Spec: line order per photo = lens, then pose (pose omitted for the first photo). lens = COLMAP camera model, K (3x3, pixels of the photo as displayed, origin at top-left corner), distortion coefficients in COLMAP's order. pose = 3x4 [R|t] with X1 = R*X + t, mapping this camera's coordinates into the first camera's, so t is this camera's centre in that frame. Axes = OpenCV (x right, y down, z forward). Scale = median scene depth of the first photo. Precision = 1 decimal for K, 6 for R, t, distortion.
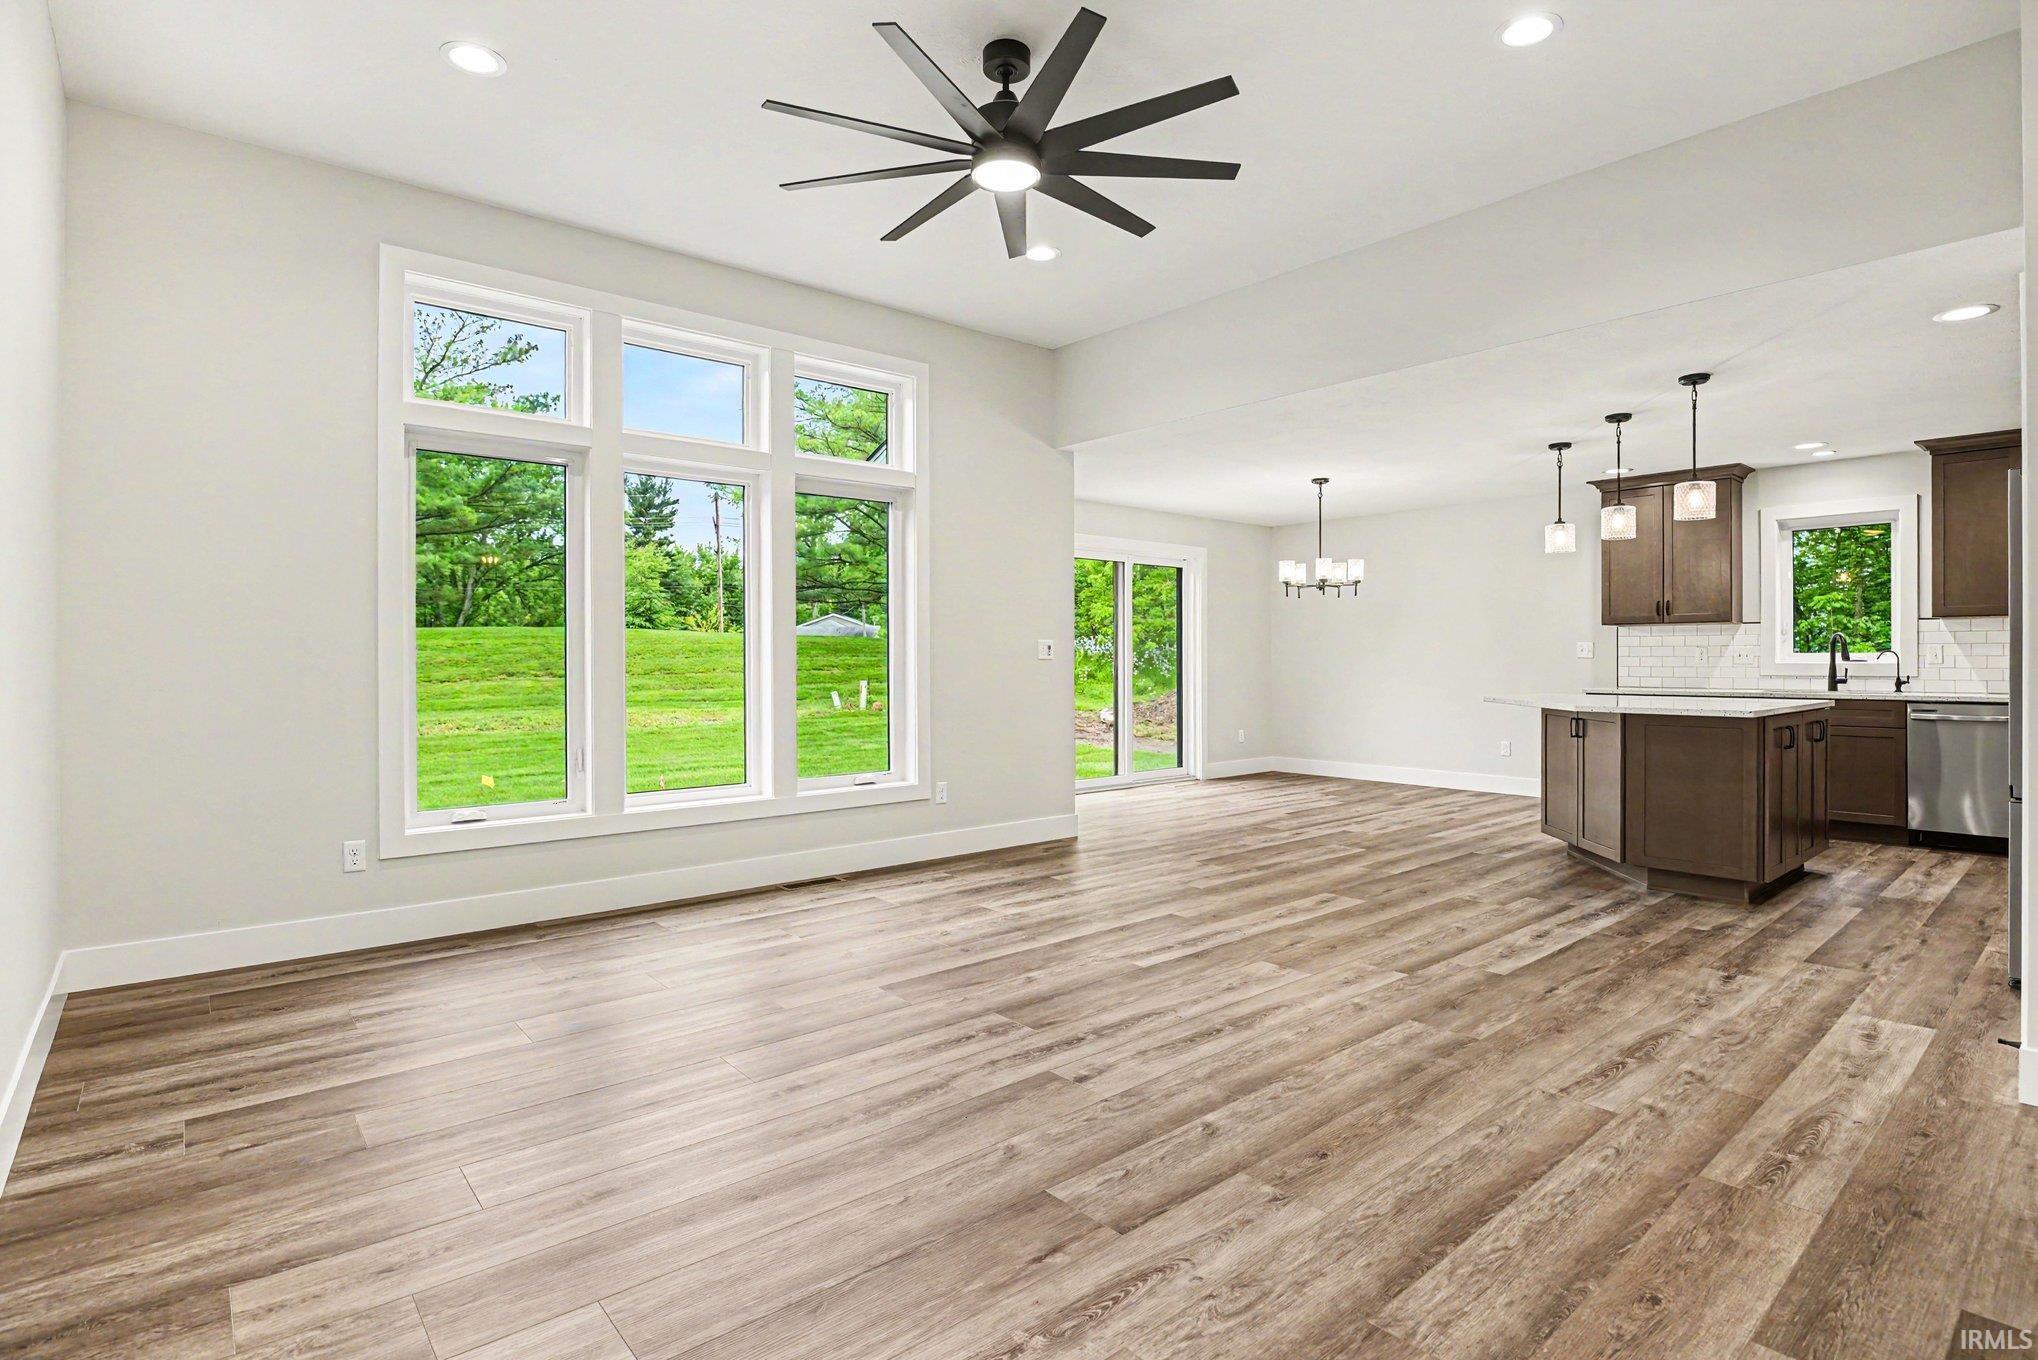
lens RADIAL K [[997.9, 0, 1029.6], [0, 997.9, 675.2], [0, 0, 1]] dist [-0.026601, -0.001381]
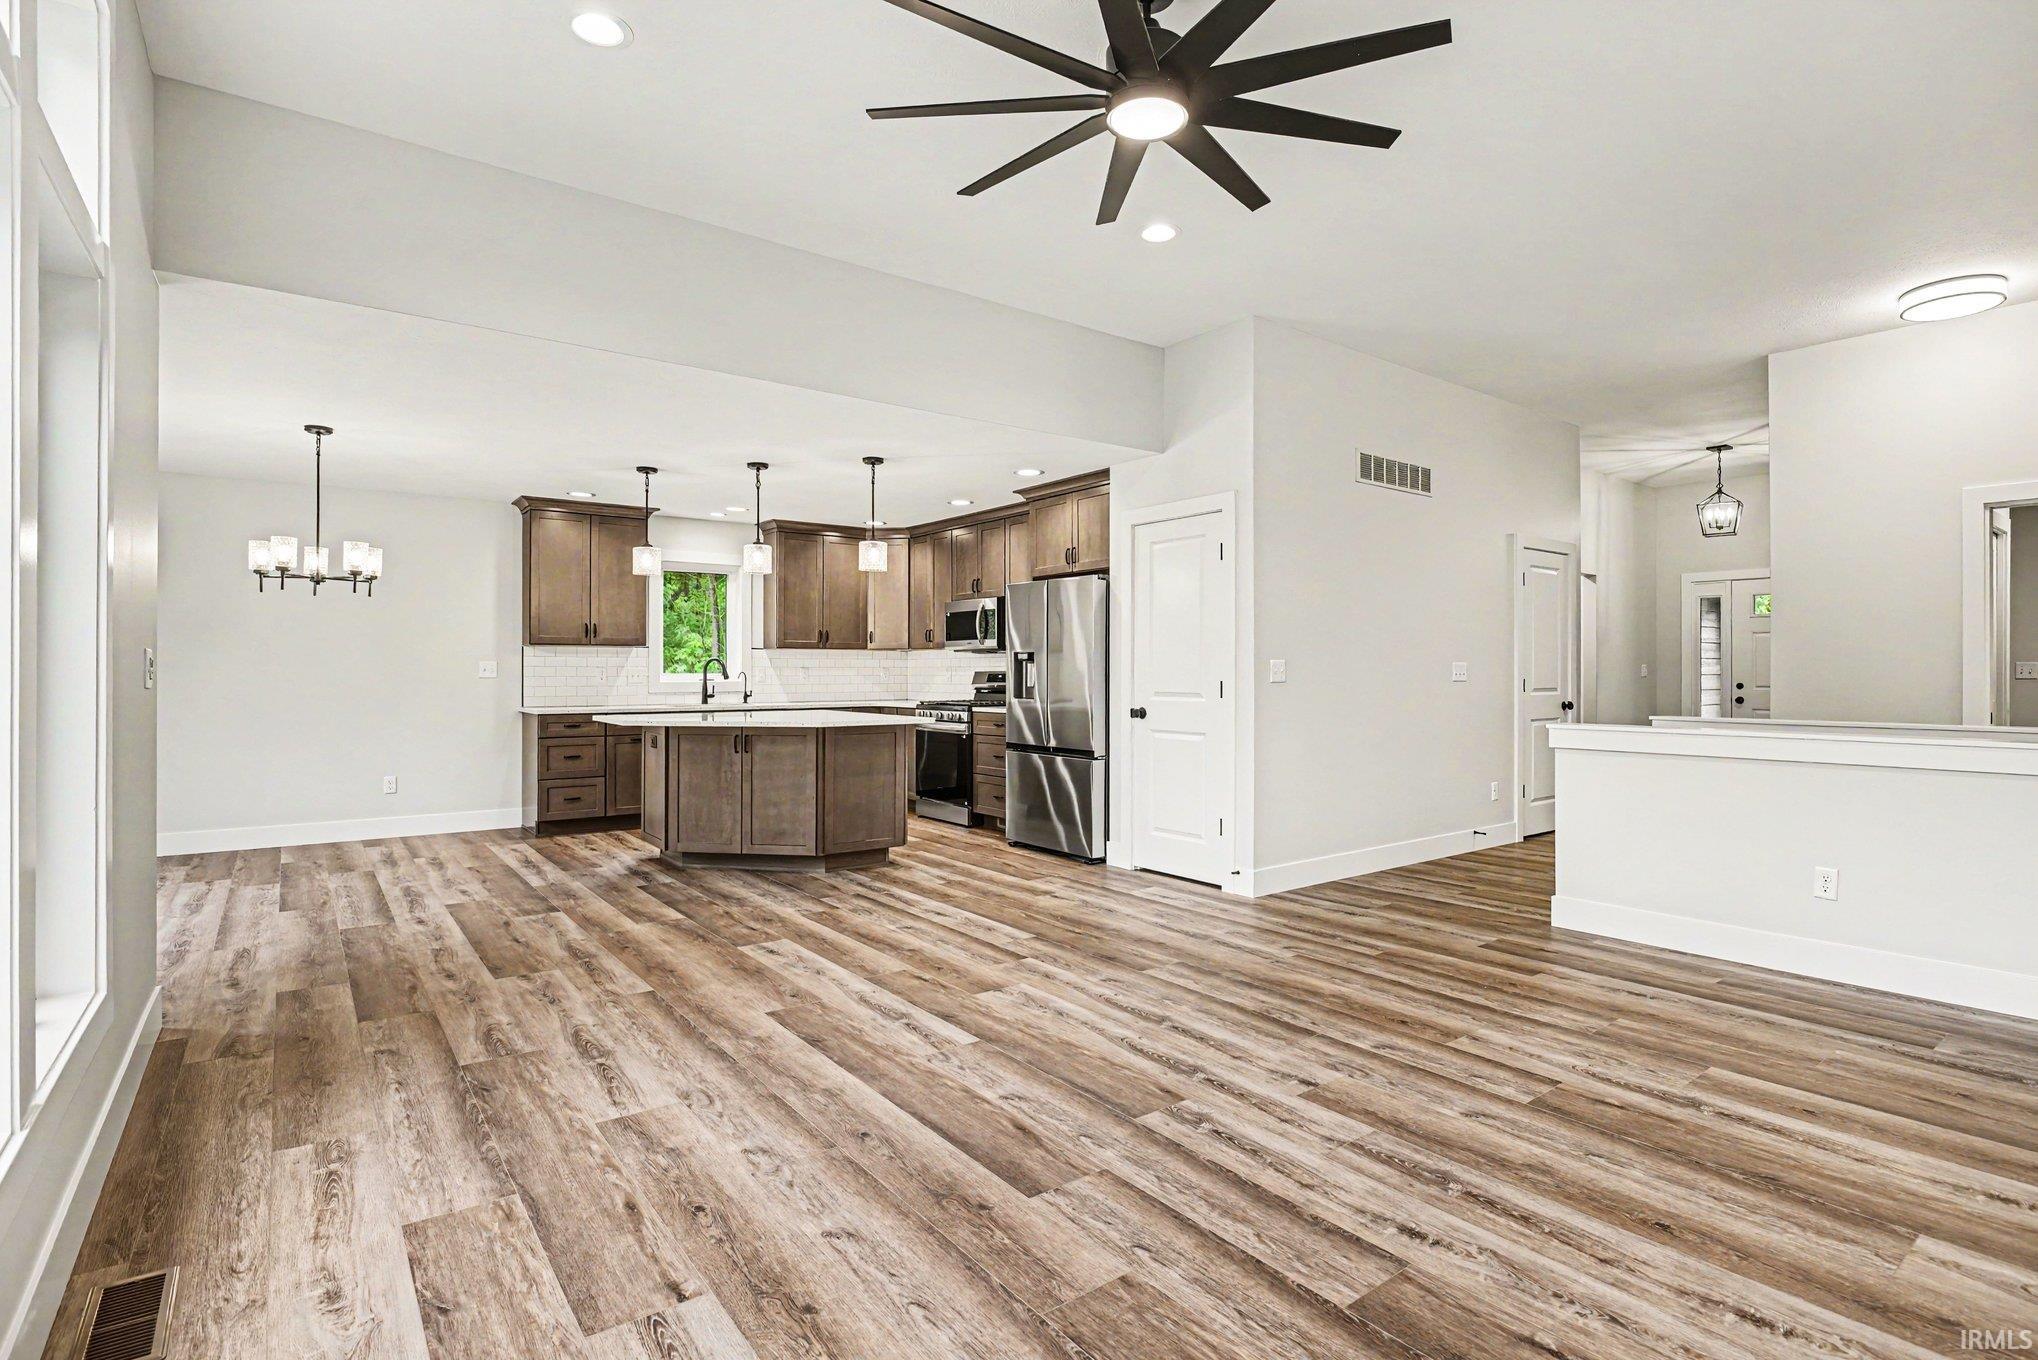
lens RADIAL K [[997.9, 0, 1018.7], [0, 997.9, 695.4], [0, 0, 1]] dist [-0.026601, -0.001381]
pose [[0.066366, -0.021862, 0.997556, -0.757203], [0.015324, 0.999664, 0.020889, -0.027541], [-0.997678, 0.013901, 0.066678, 0.915208]]
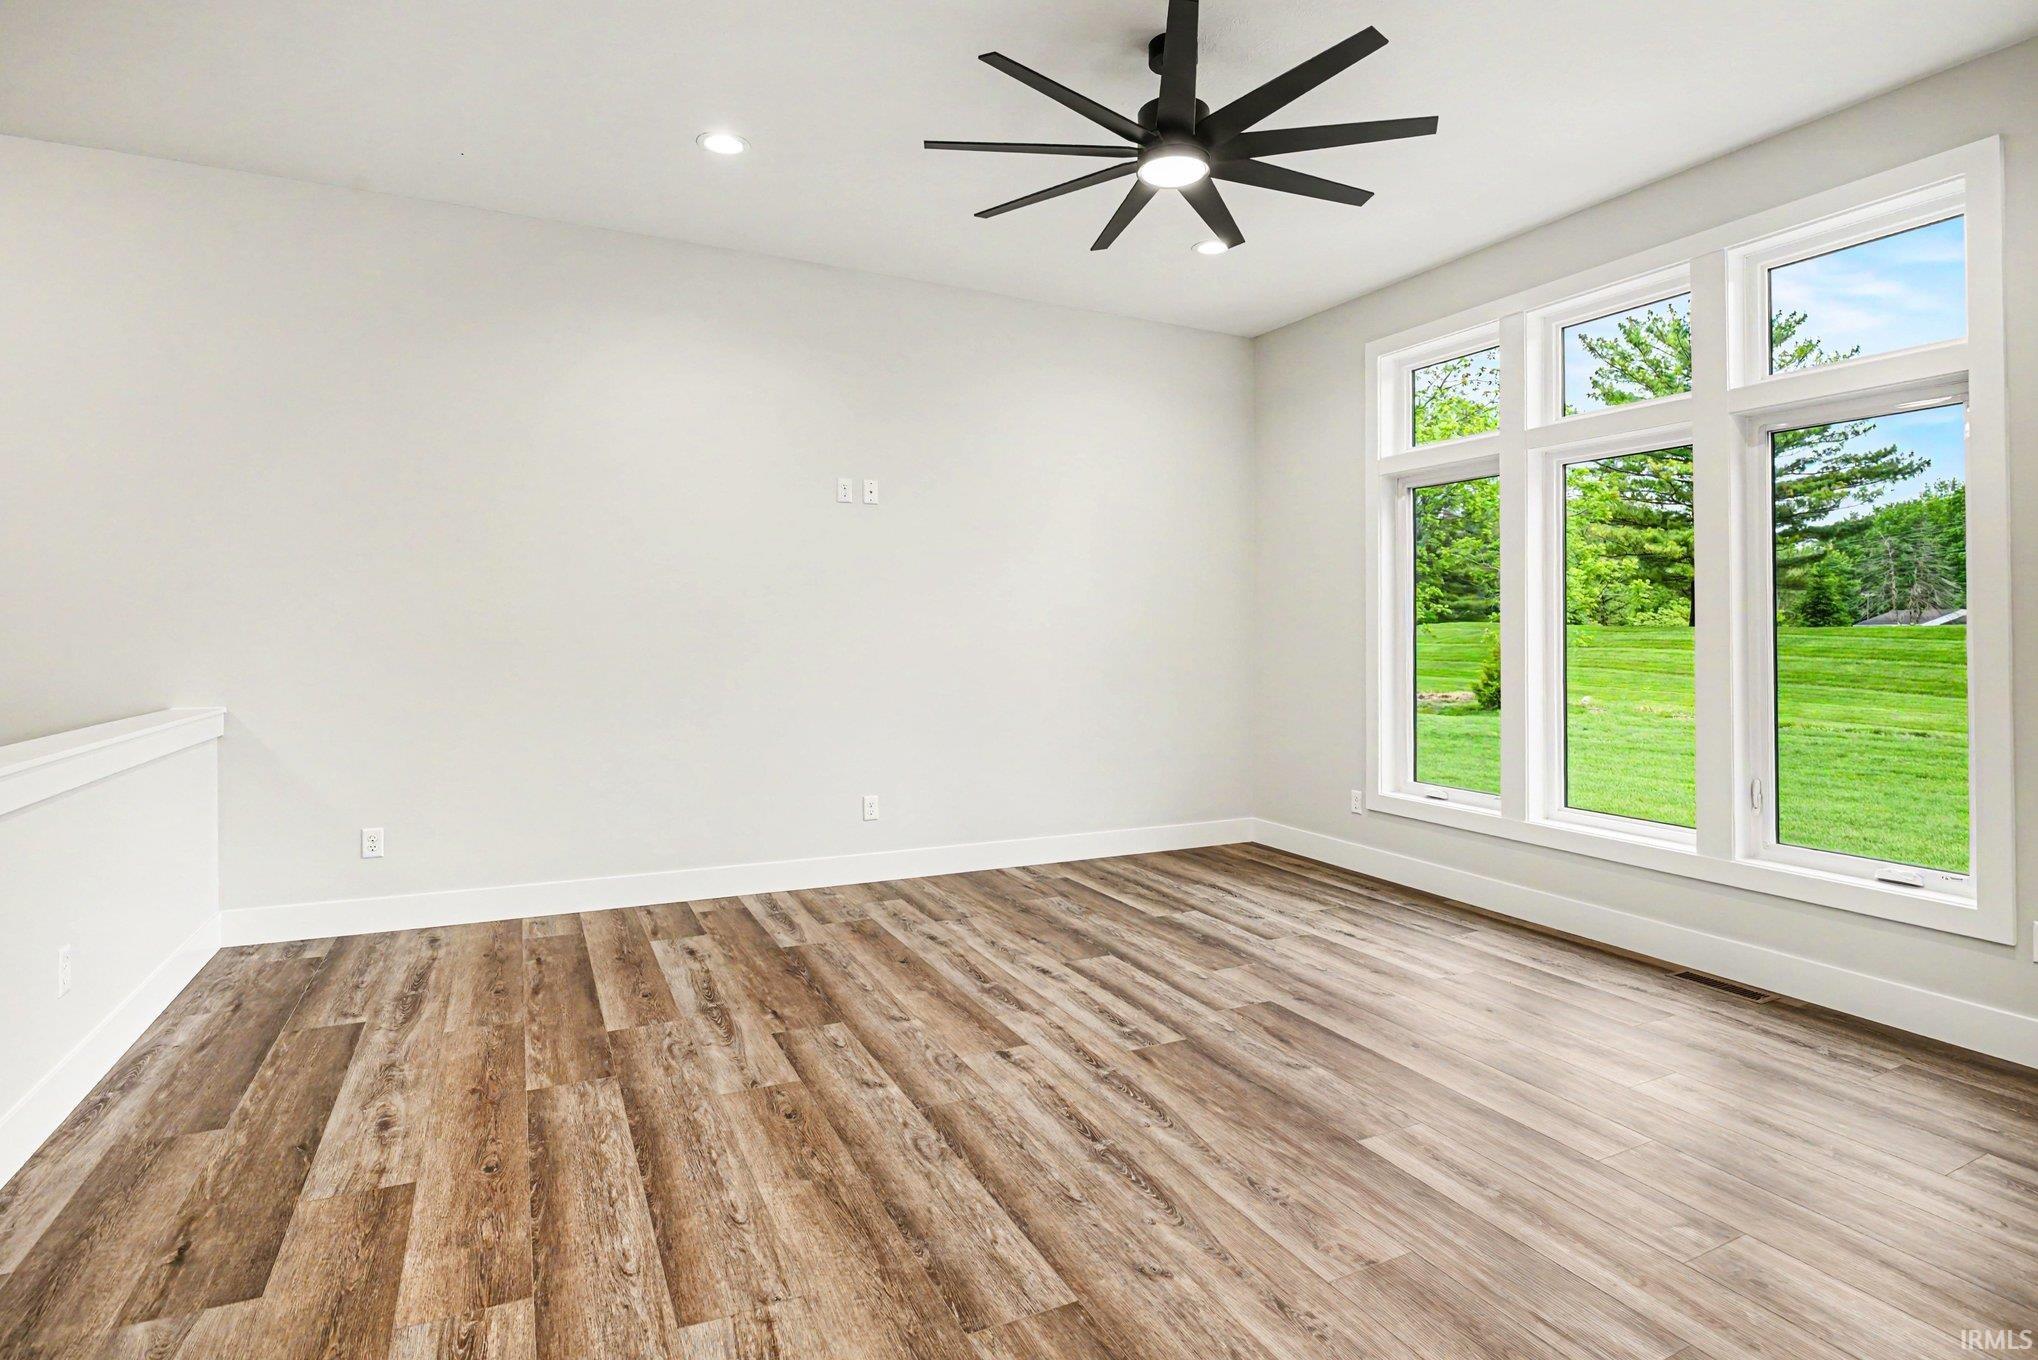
lens RADIAL K [[1012.5, 0, 1026.3], [0, 1012.5, 680.3], [0, 0, 1]] dist [-0.020791, -0.004532]
pose [[-0.236520, 0.041601, -0.970736, 0.826811], [-0.024231, 0.998520, 0.048695, -0.046034], [0.971325, 0.035040, -0.235161, 0.943600]]
